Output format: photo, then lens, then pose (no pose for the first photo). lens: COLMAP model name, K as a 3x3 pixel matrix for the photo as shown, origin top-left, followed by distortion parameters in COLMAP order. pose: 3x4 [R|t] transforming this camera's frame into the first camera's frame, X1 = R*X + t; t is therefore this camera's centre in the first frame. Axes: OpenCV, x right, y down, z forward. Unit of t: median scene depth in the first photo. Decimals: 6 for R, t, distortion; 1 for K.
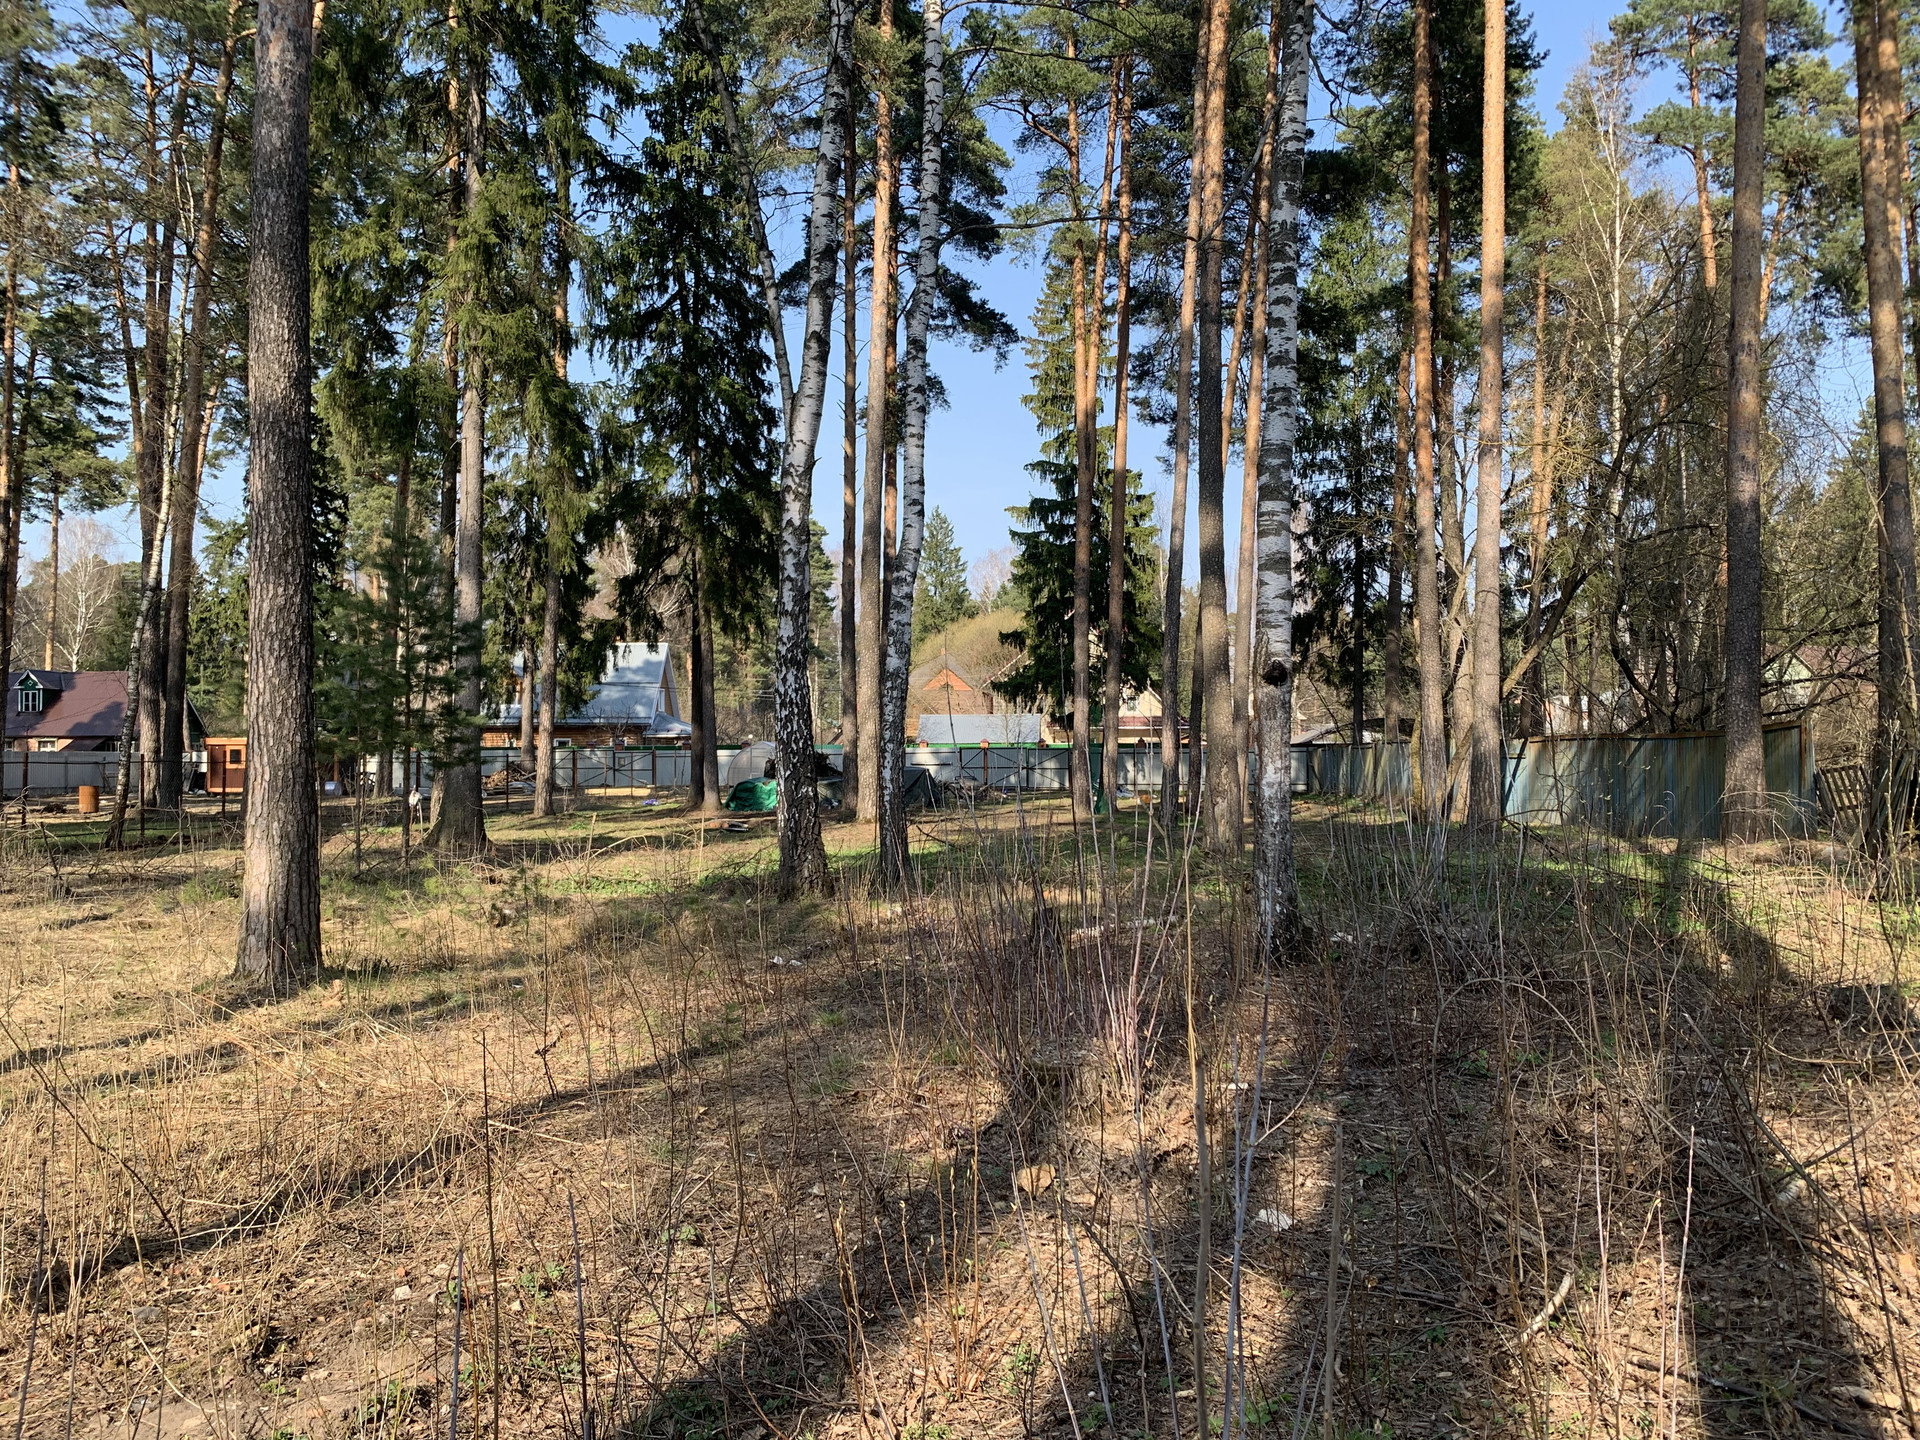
lens RADIAL K [[1472.9, 0, 960.0], [0, 1472.9, 720.0], [0, 0, 1]] dist [0.024773, -0.026004]
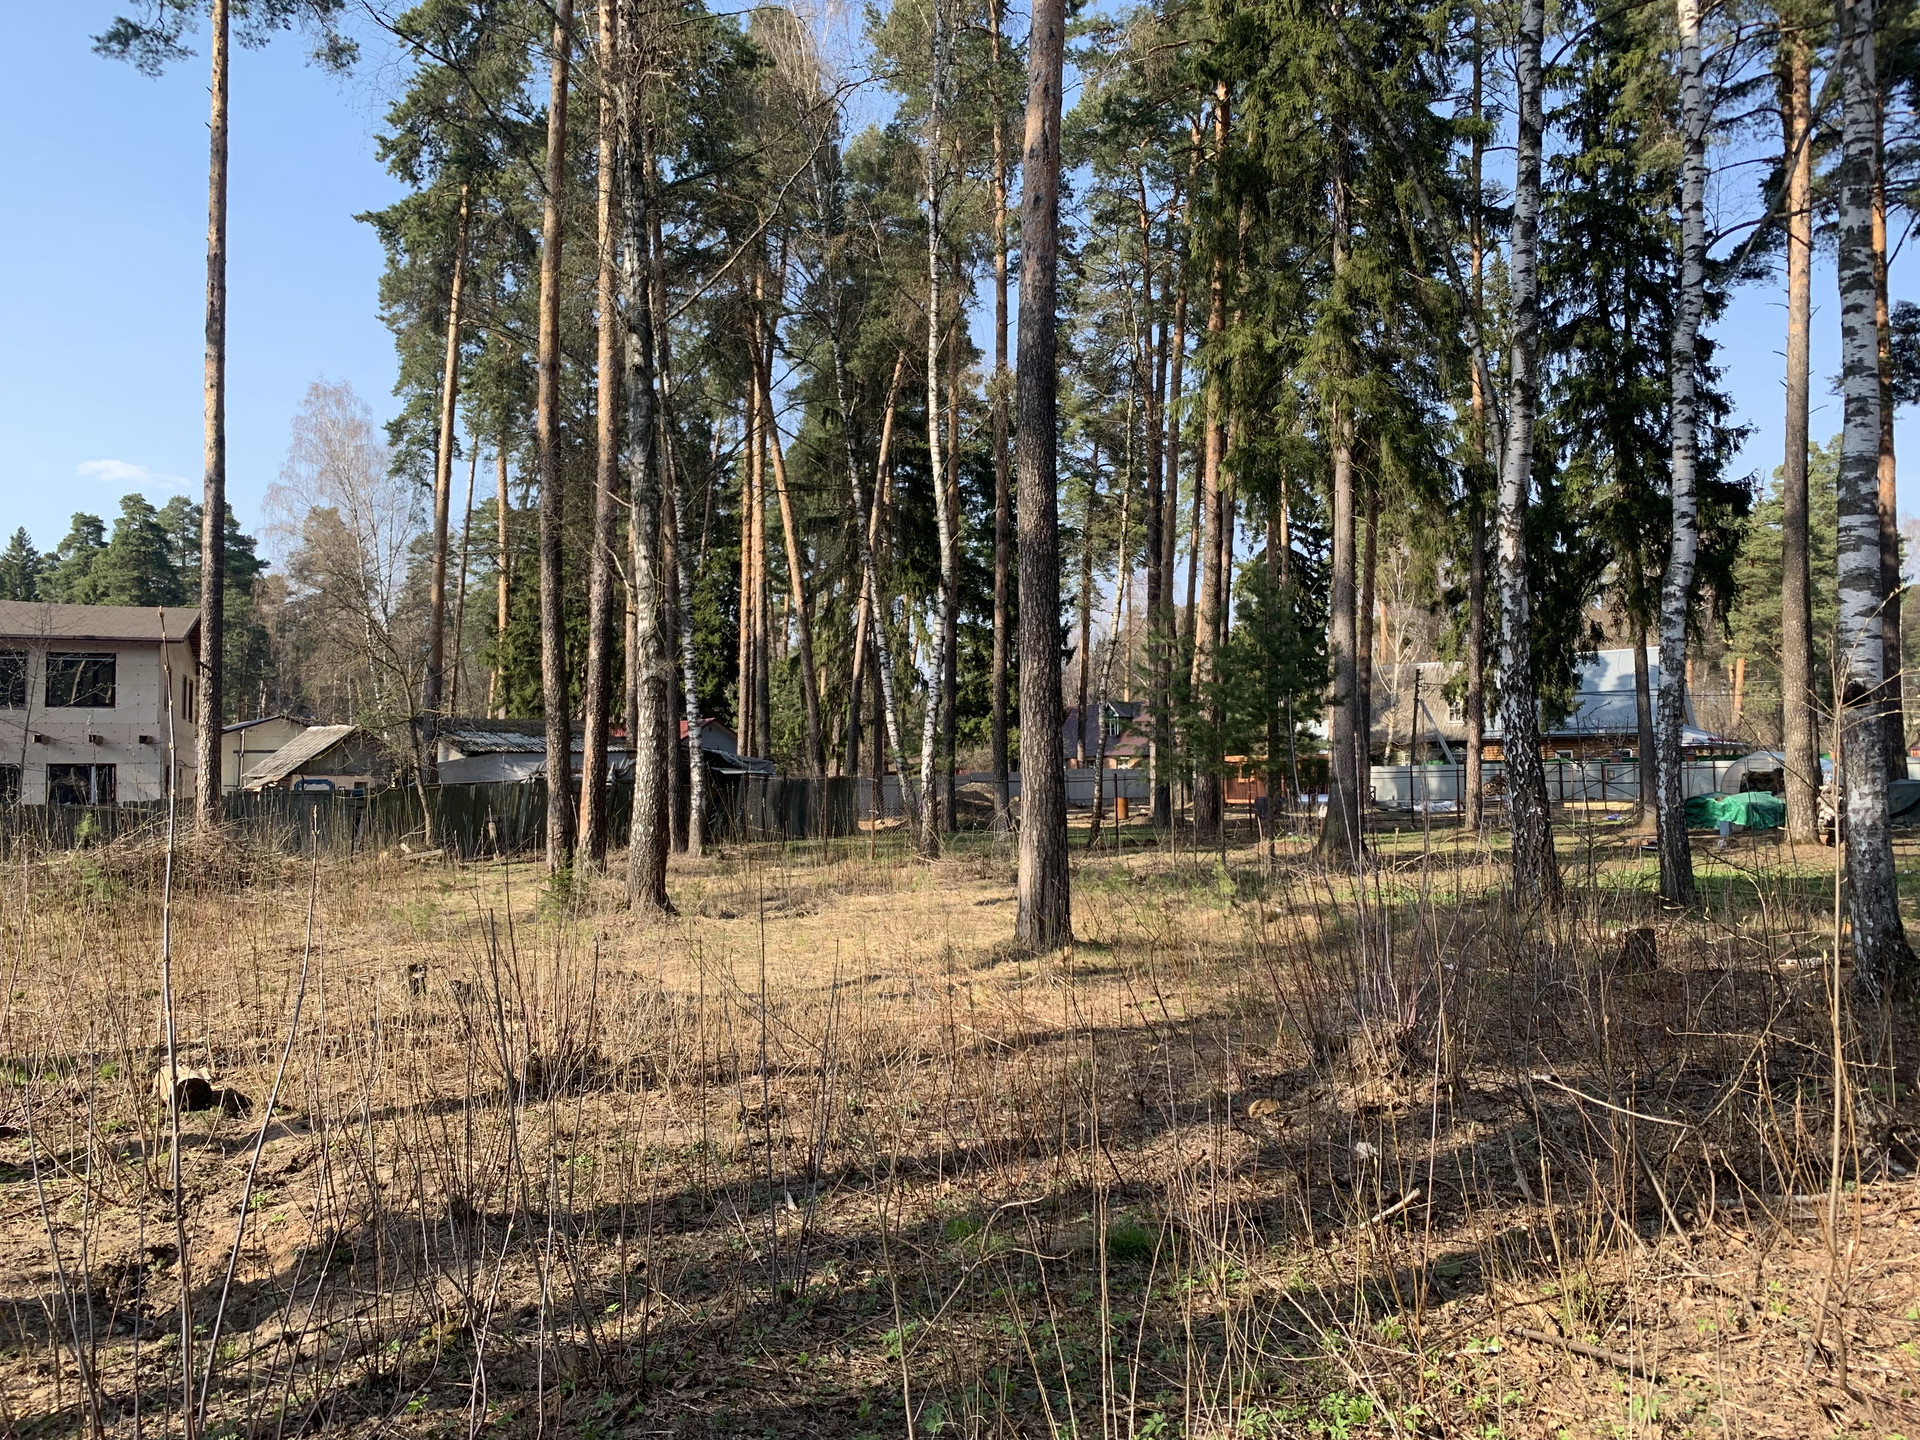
lens RADIAL K [[1475.1, 0, 951.5], [0, 1475.1, 702.2], [0, 0, 1]] dist [0.017138, -0.015793]
pose [[0.770660, -0.038371, -0.636090, 0.121081], [0.025790, 0.999246, -0.029032, -0.004569], [0.636724, 0.005969, 0.771068, -0.038961]]
